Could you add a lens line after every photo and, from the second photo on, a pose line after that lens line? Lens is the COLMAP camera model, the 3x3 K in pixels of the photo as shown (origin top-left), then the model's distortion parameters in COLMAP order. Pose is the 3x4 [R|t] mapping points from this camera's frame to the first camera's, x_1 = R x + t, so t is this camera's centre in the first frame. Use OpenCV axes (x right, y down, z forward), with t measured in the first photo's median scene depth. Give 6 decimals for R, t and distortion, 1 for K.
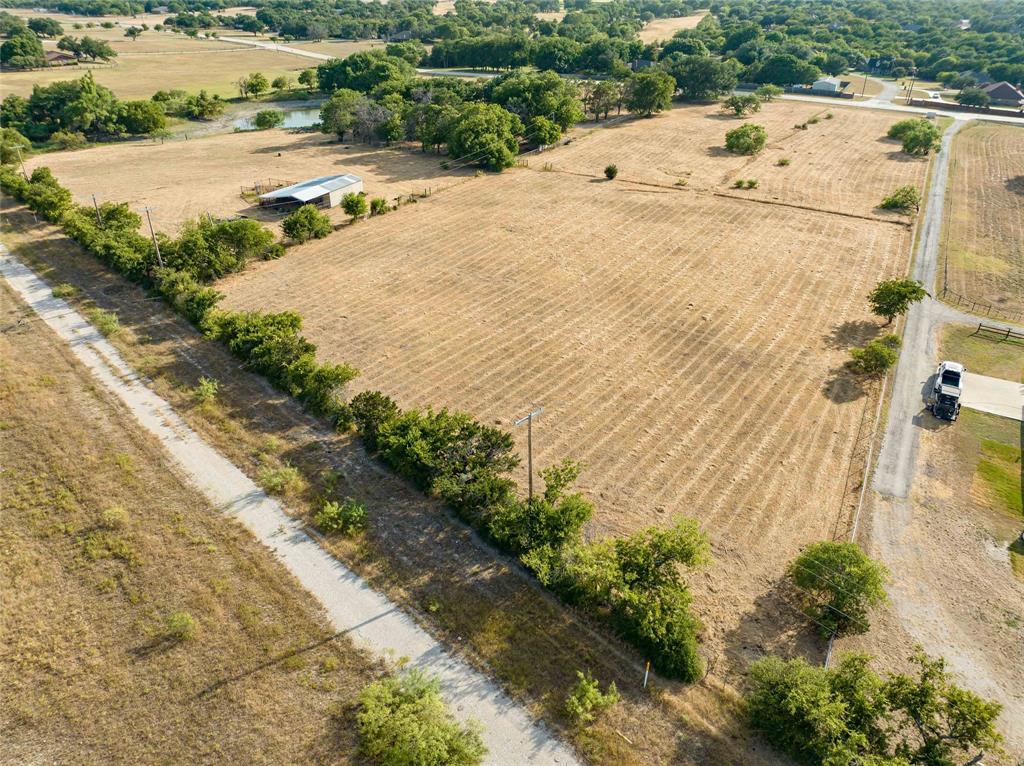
lens RADIAL K [[722.5, 0, 514.9], [0, 722.5, 385.5], [0, 0, 1]] dist [-0.045157, 0.016771]
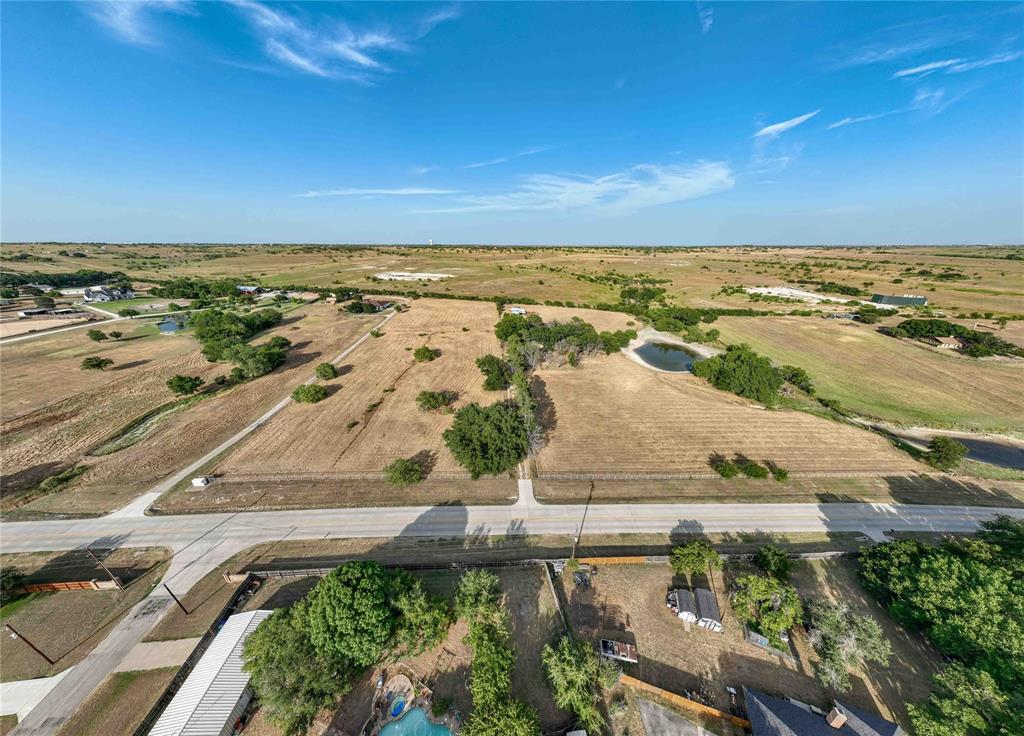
lens RADIAL K [[299.2, 0, 511.5], [0, 299.2, 365.1], [0, 0, 1]] dist [0.003758, -0.000310]
pose [[-0.845781, 0.202374, -0.493659, 0.650282], [-0.276342, 0.625319, 0.729802, -1.234093], [0.456388, 0.753672, -0.472958, 1.849123]]
